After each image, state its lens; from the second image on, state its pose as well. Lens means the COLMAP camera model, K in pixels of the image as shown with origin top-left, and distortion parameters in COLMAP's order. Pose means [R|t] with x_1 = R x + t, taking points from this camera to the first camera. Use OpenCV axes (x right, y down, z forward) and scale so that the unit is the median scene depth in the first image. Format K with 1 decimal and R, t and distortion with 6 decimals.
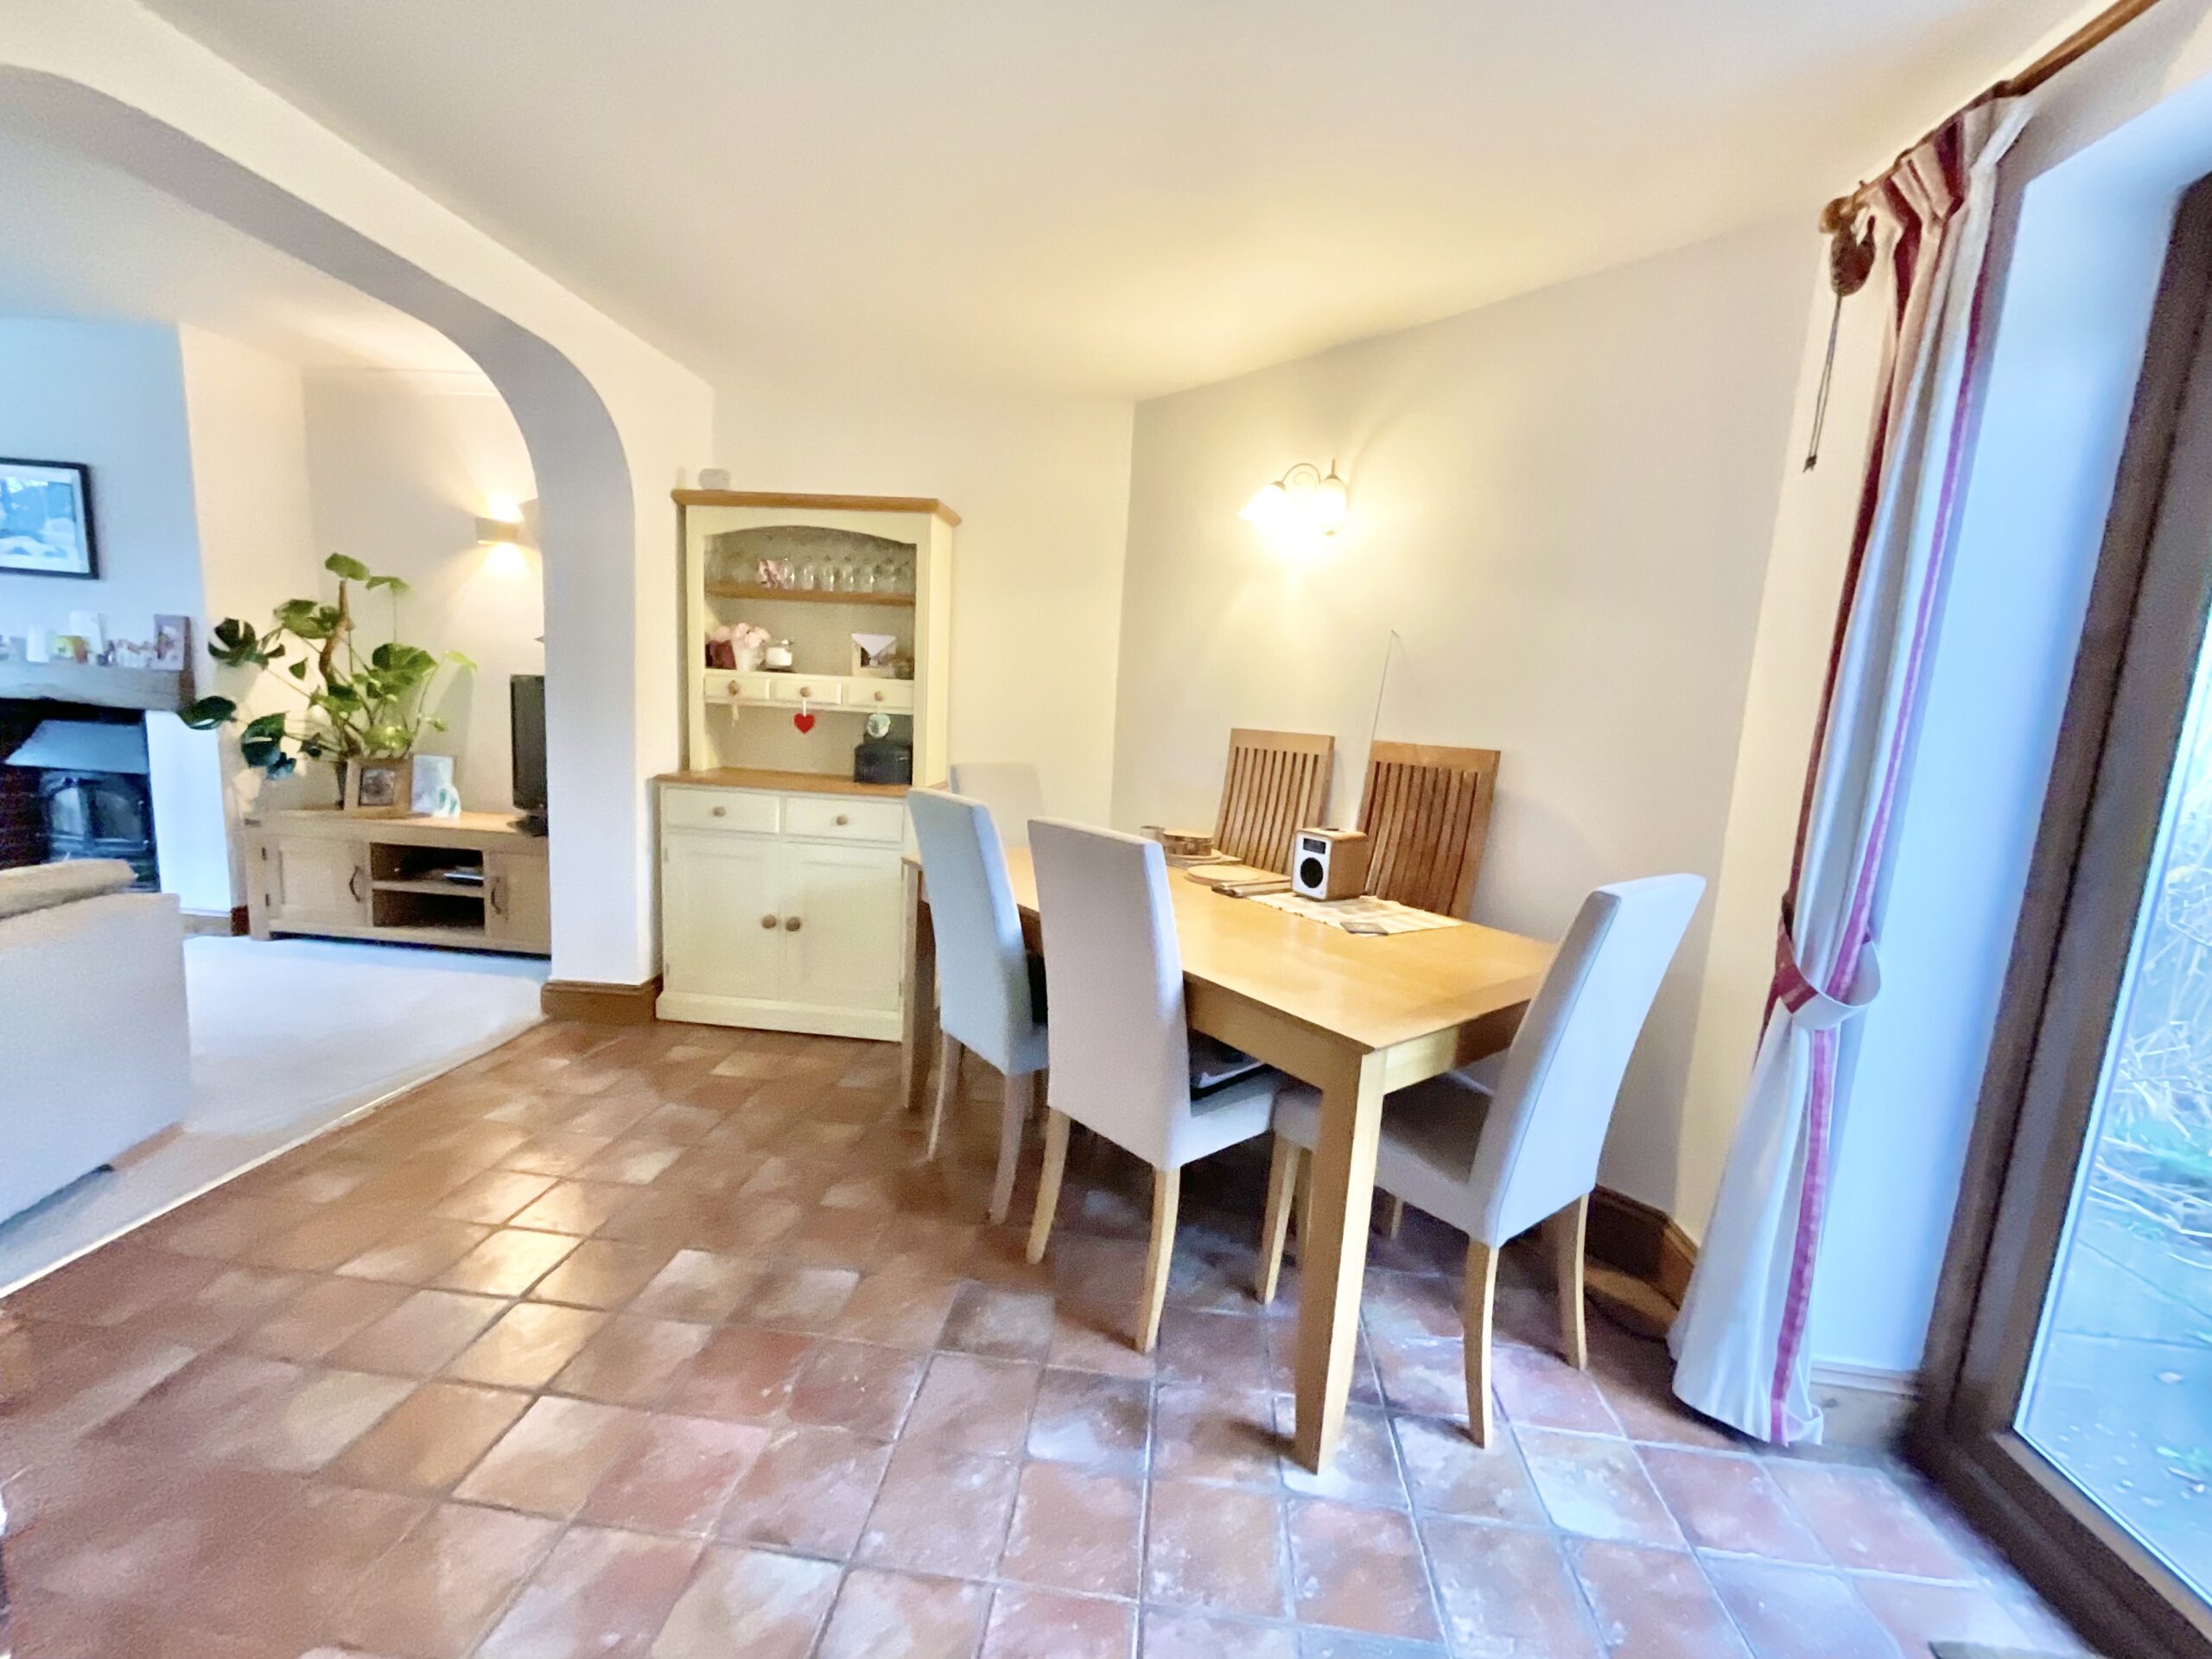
lens RADIAL K [[902.0, 0, 1106.0], [0, 902.0, 829.5], [0, 0, 1]] dist [-0.001860, 0.000171]
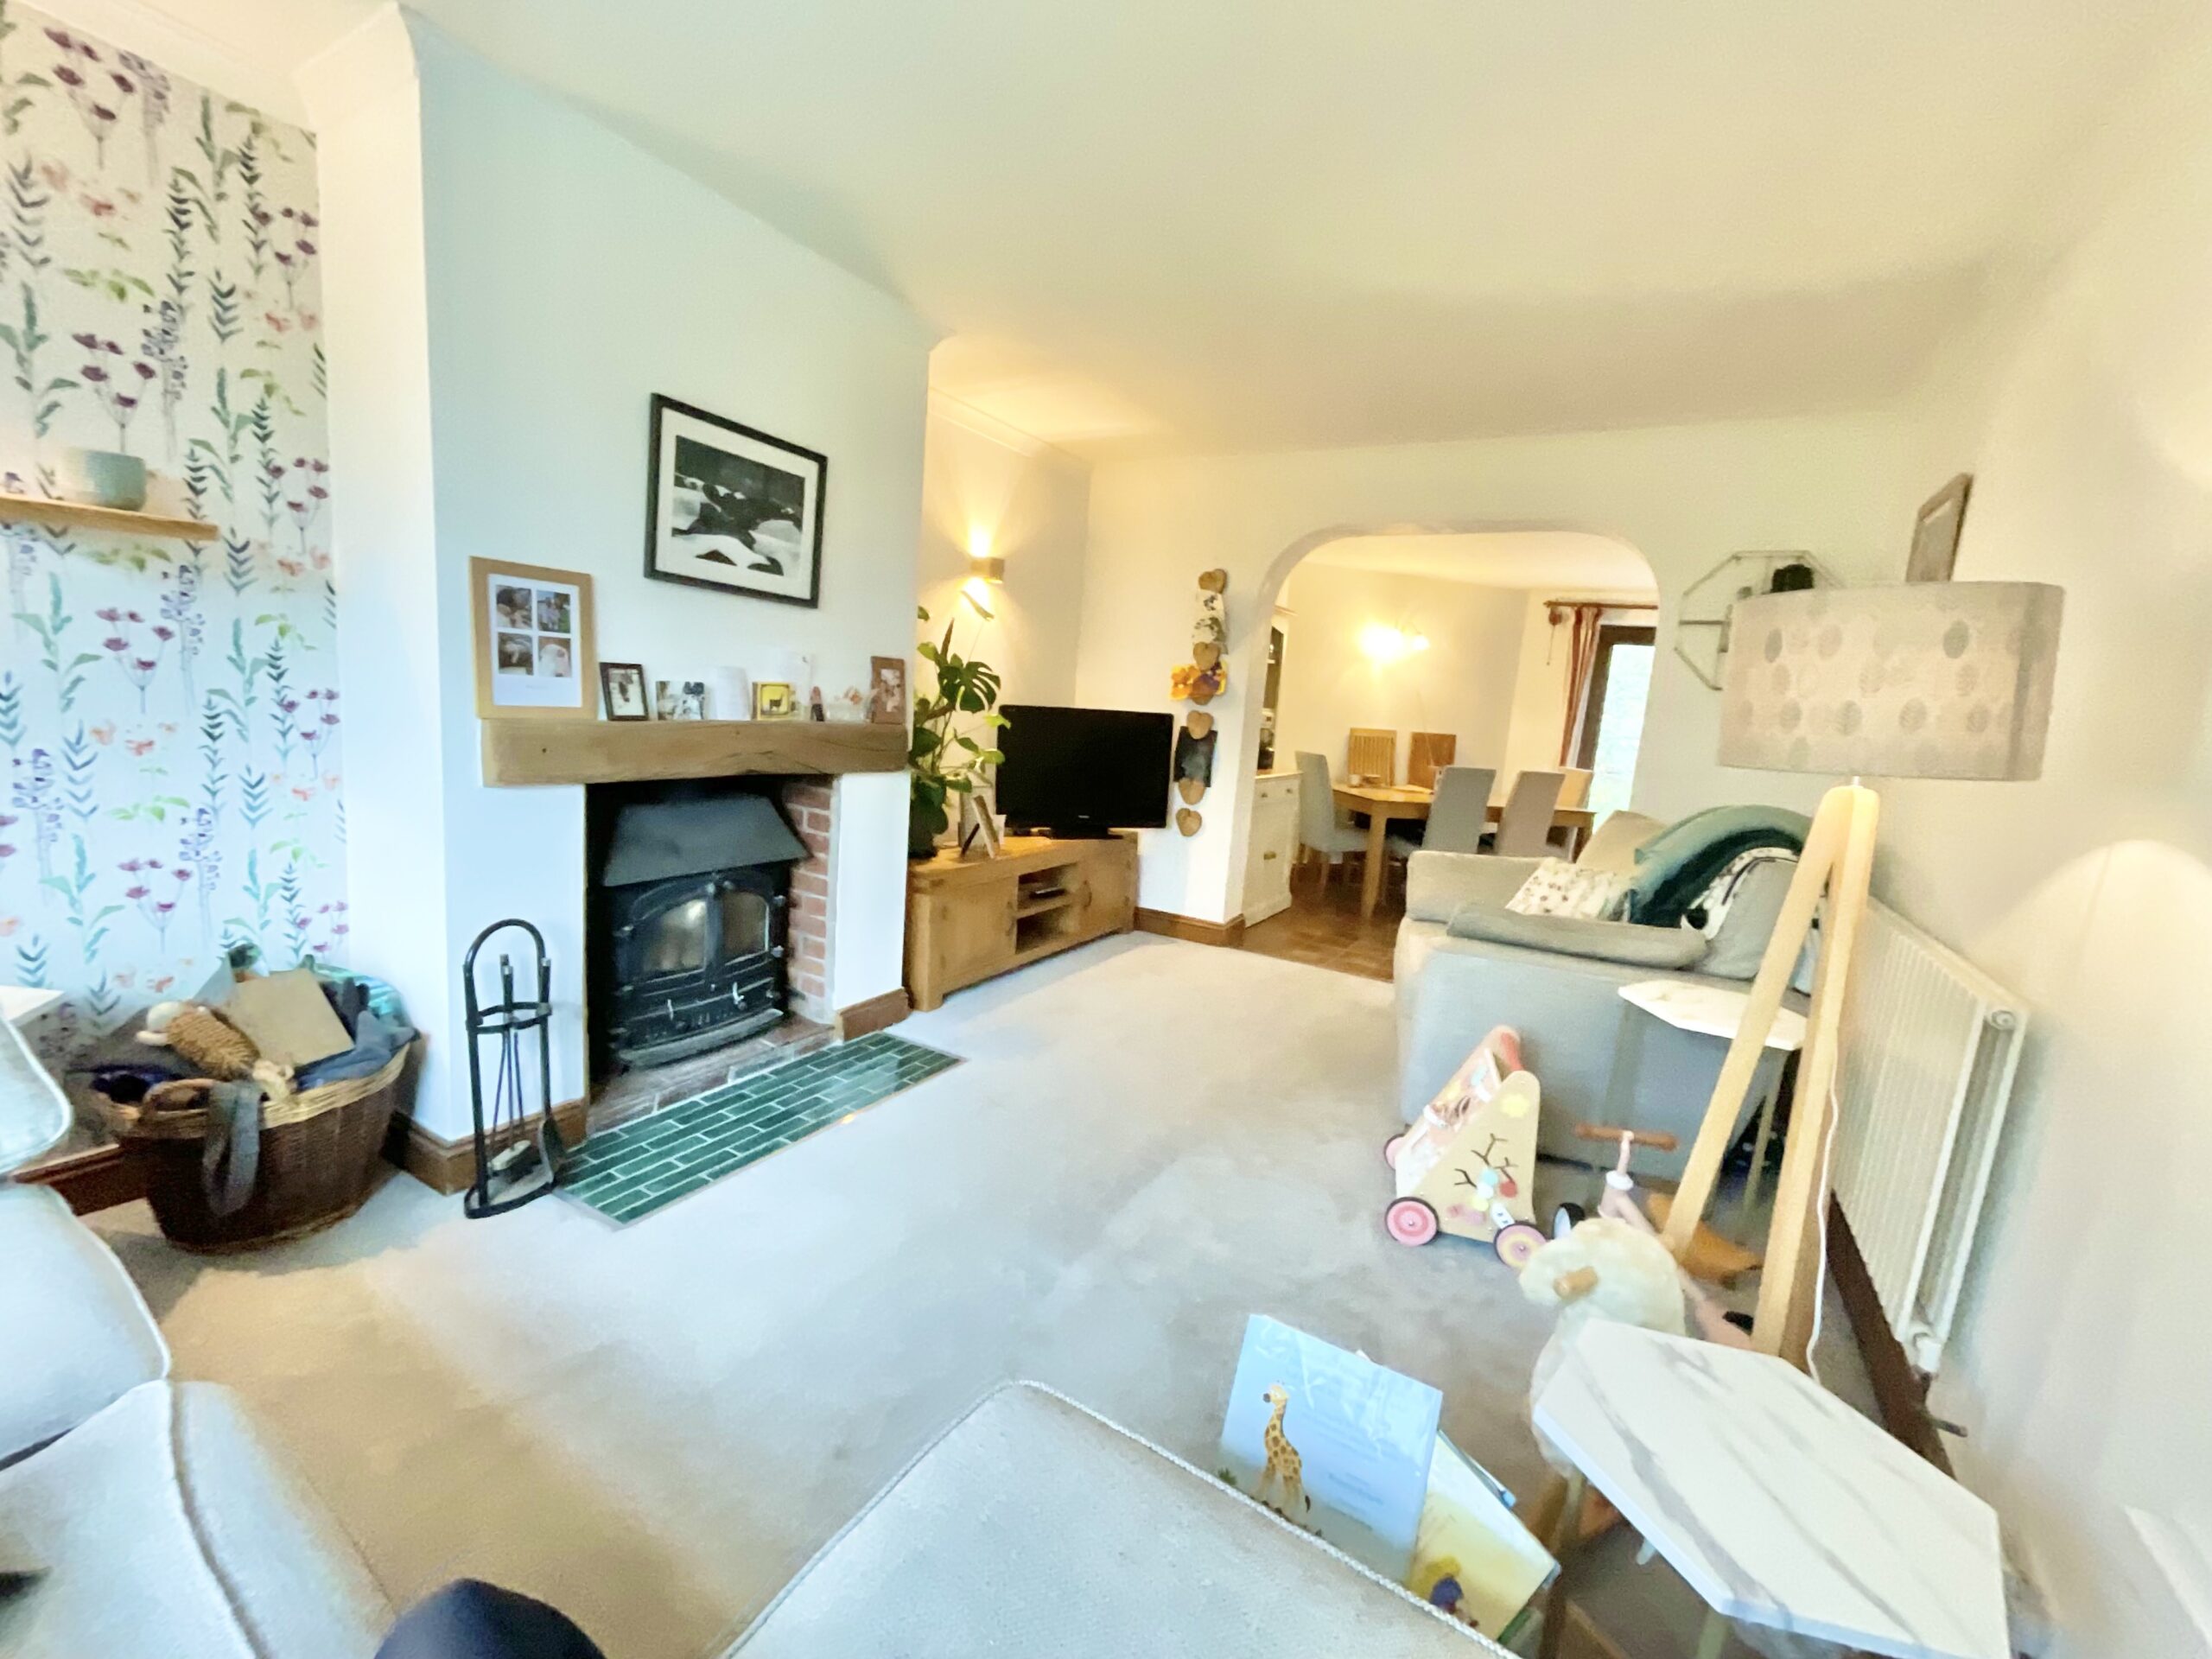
lens RADIAL K [[902.0, 0, 1106.0], [0, 902.0, 829.5], [0, 0, 1]] dist [-0.001860, 0.000171]
pose [[0.437565, -0.162037, 0.884467, -1.717423], [0.076748, 0.986770, 0.142810, -0.183385], [-0.895906, 0.005393, 0.444212, 0.444415]]
